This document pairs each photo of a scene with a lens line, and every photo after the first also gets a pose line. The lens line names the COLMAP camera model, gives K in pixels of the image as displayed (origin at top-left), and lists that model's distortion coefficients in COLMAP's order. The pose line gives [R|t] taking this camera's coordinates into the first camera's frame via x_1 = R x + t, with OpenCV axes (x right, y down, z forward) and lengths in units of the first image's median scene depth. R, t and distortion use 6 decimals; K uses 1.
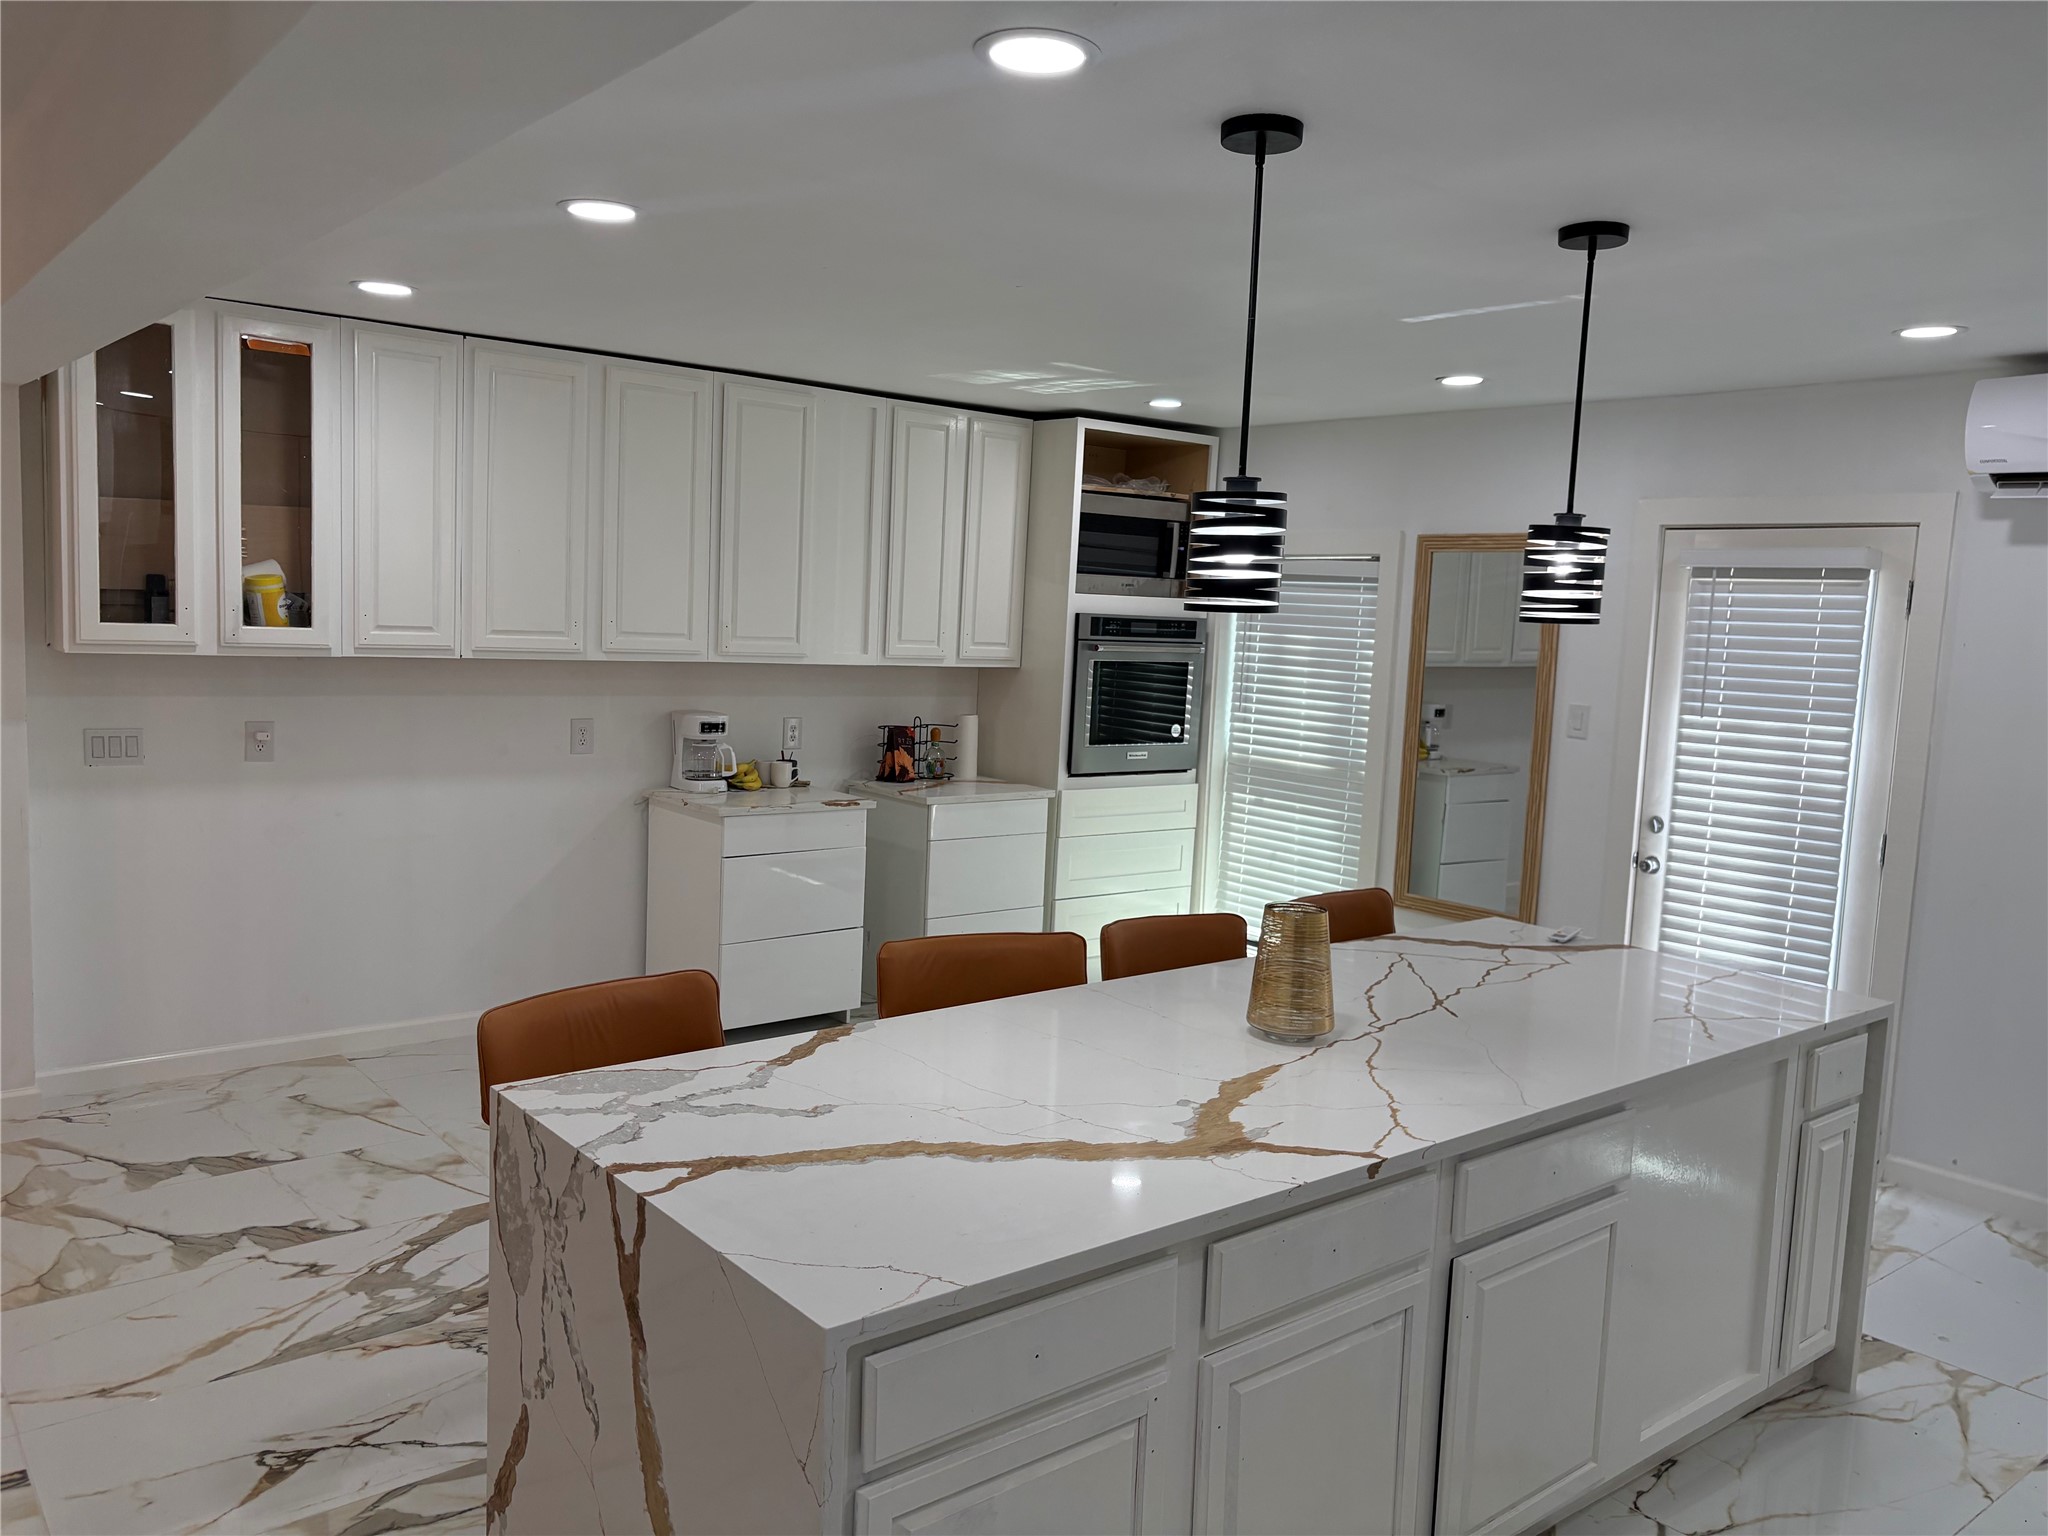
lens RADIAL K [[1549.5, 0, 1020.9], [0, 1549.5, 771.4], [0, 0, 1]] dist [0.053866, -0.051043]
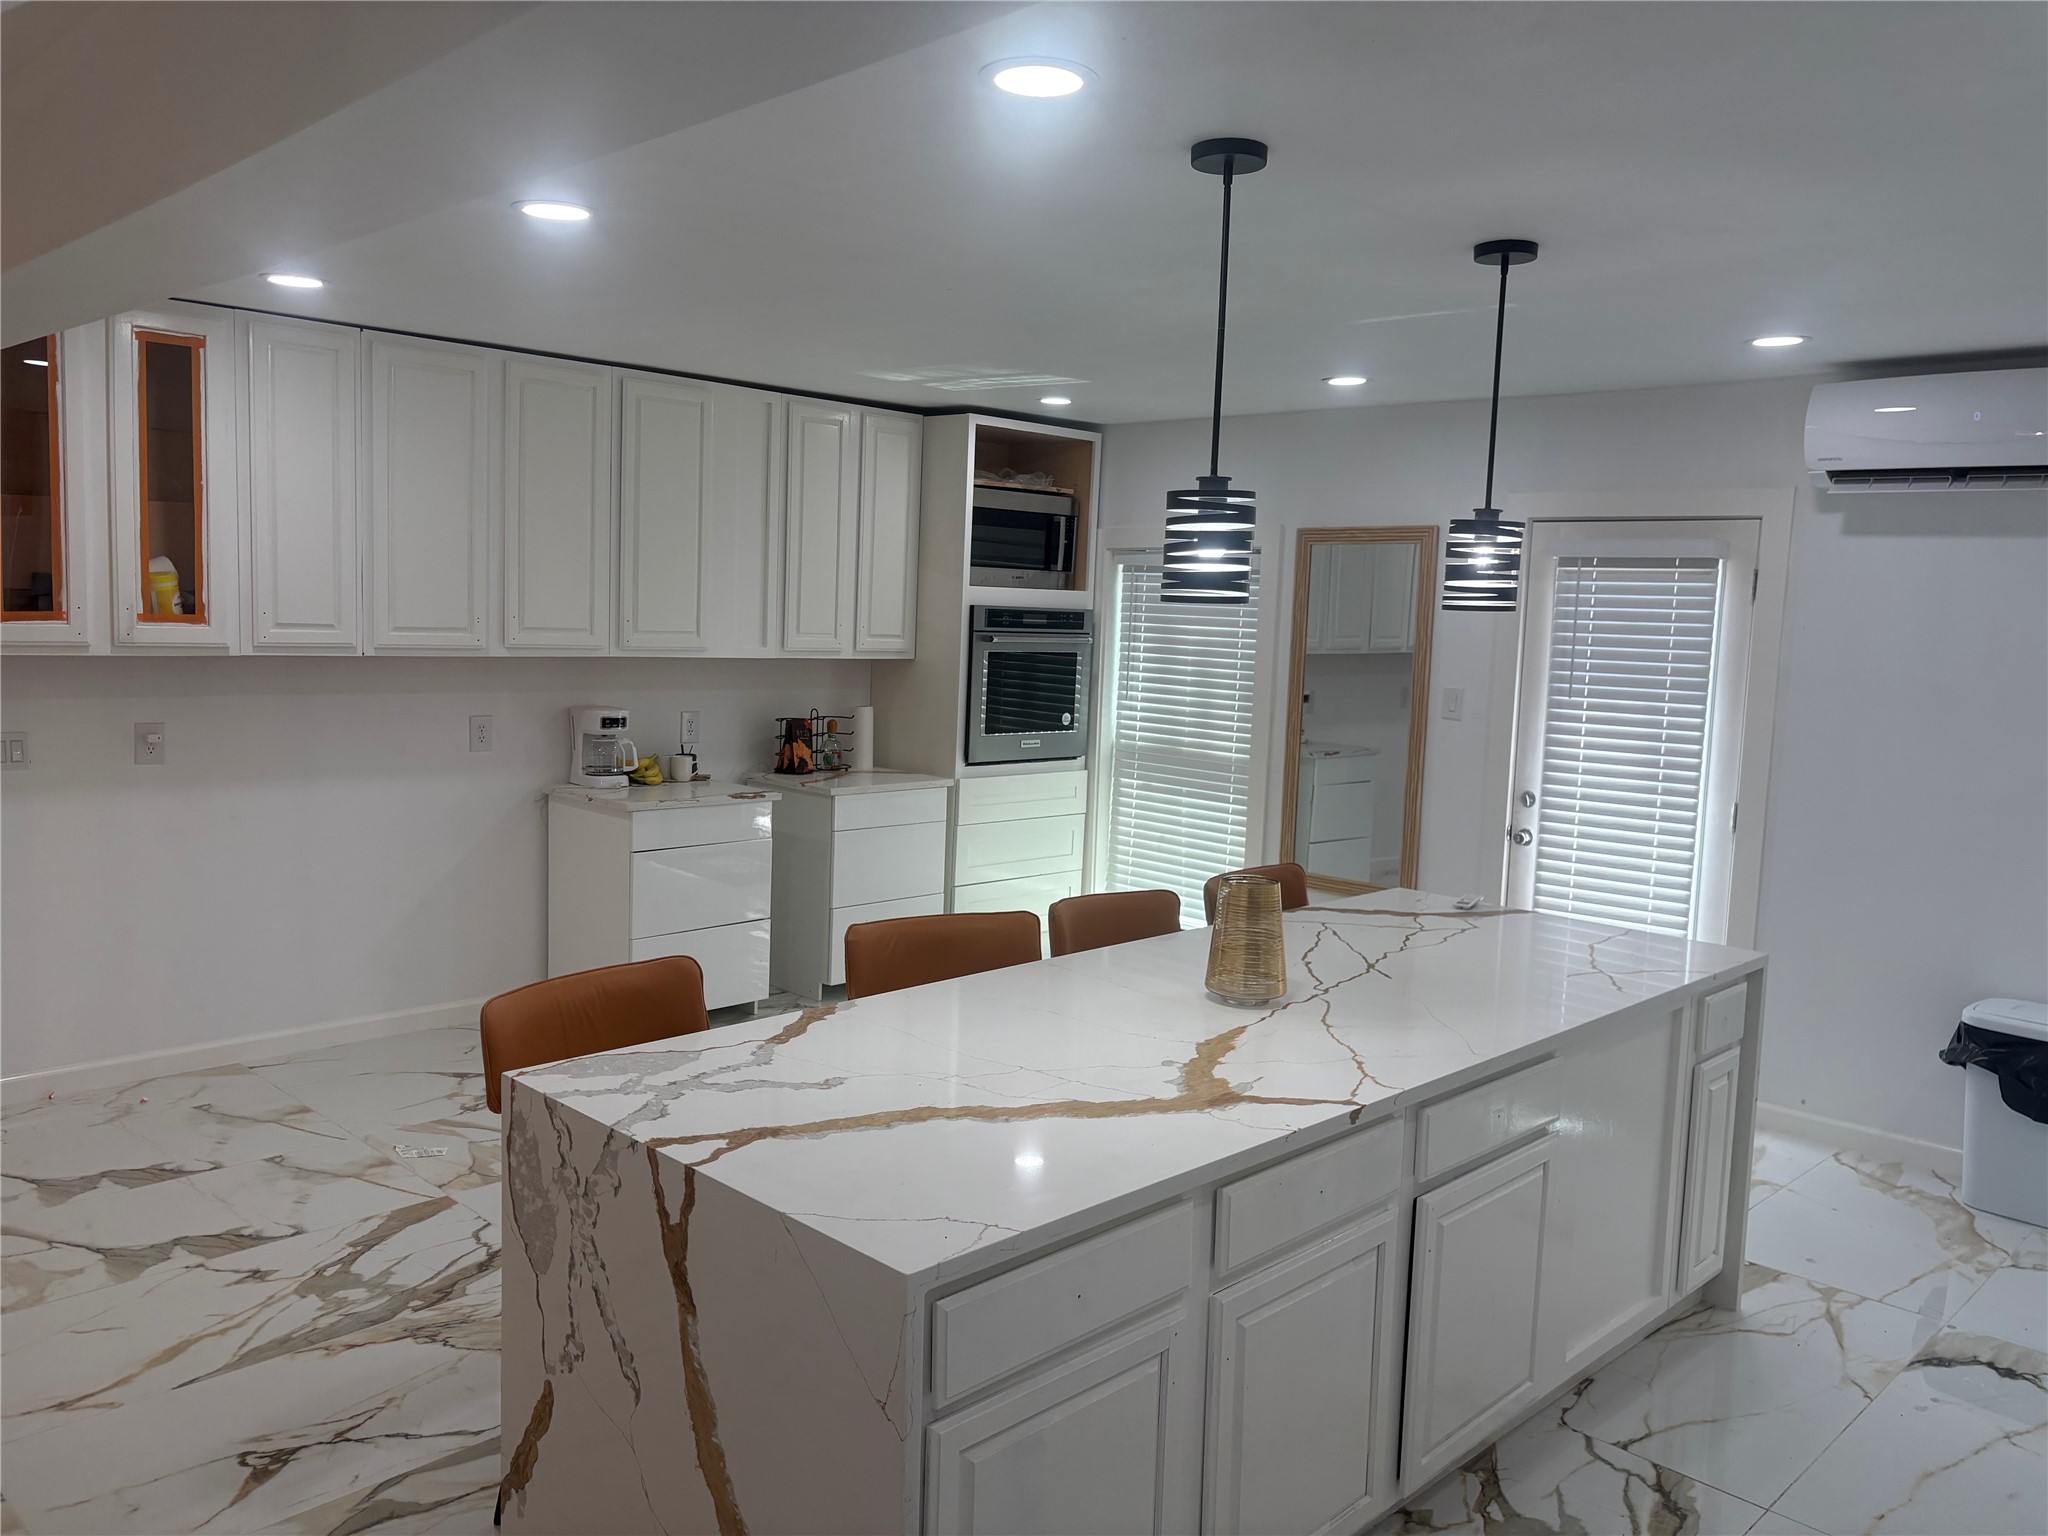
lens RADIAL K [[1548.3, 0, 1016.6], [0, 1548.3, 766.7], [0, 0, 1]] dist [0.057993, -0.051408]
pose [[0.994620, -0.018856, 0.101858, -0.067112], [0.018645, 0.999822, 0.003027, 0.002938], [-0.101897, -0.001112, 0.994794, -0.031732]]
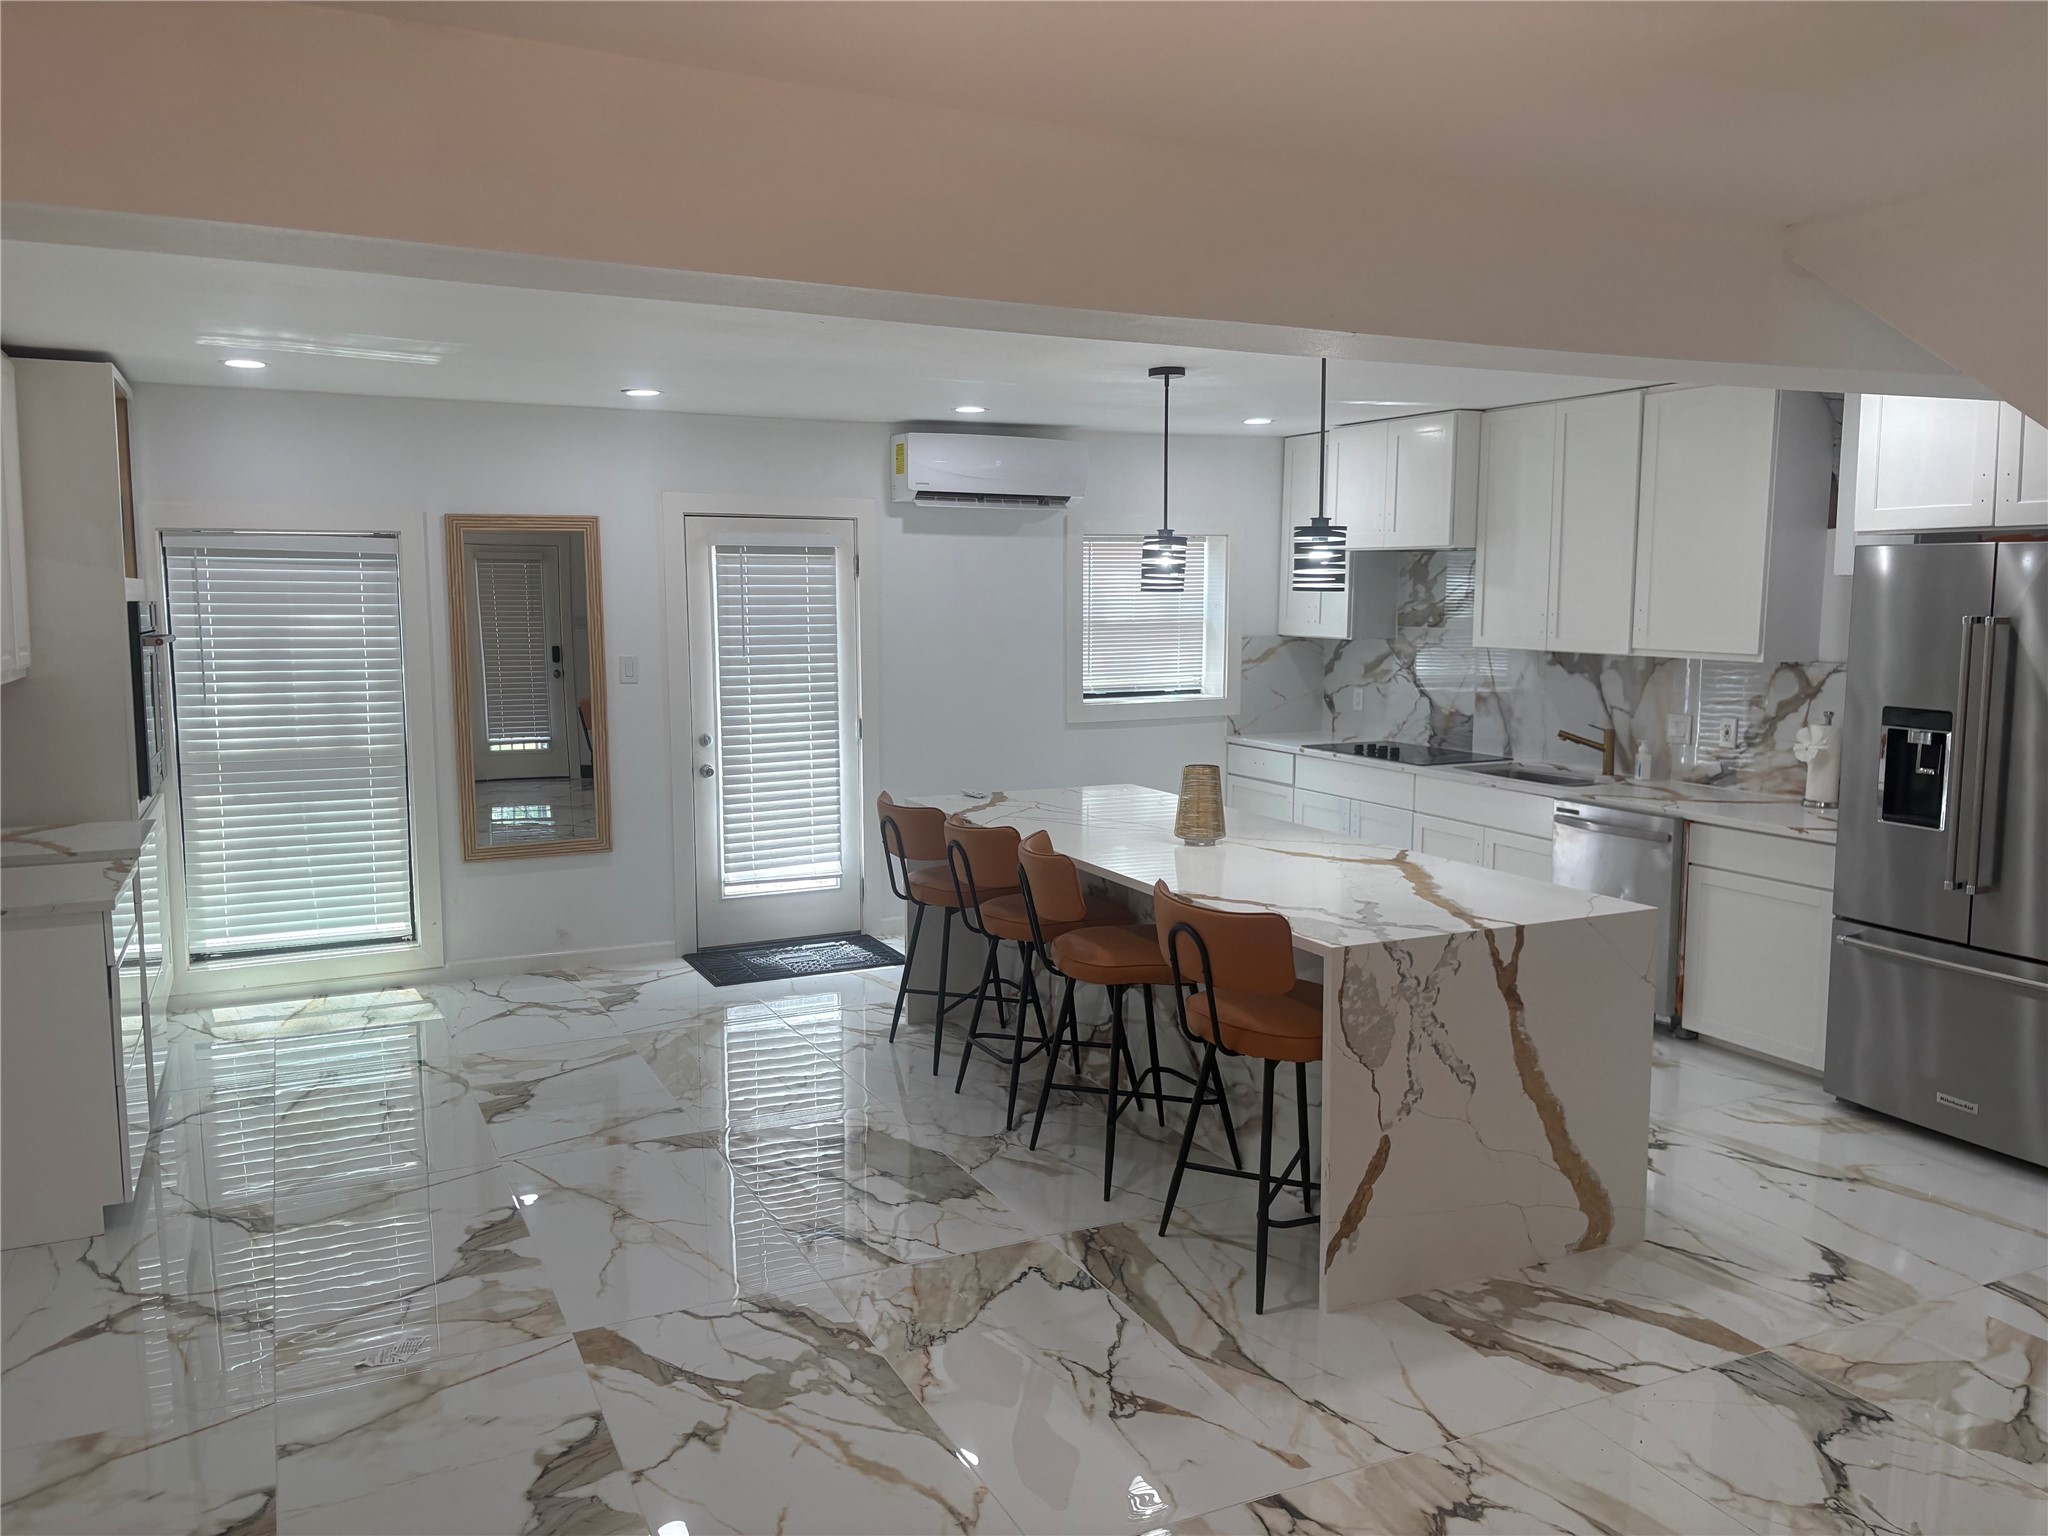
lens RADIAL K [[1549.5, 0, 1020.9], [0, 1549.5, 771.4], [0, 0, 1]] dist [0.053866, -0.051043]
pose [[0.233074, -0.154458, 0.960114, -1.108538], [0.118381, 0.984469, 0.129638, -0.110120], [-0.965227, 0.083444, 0.247739, 0.581165]]
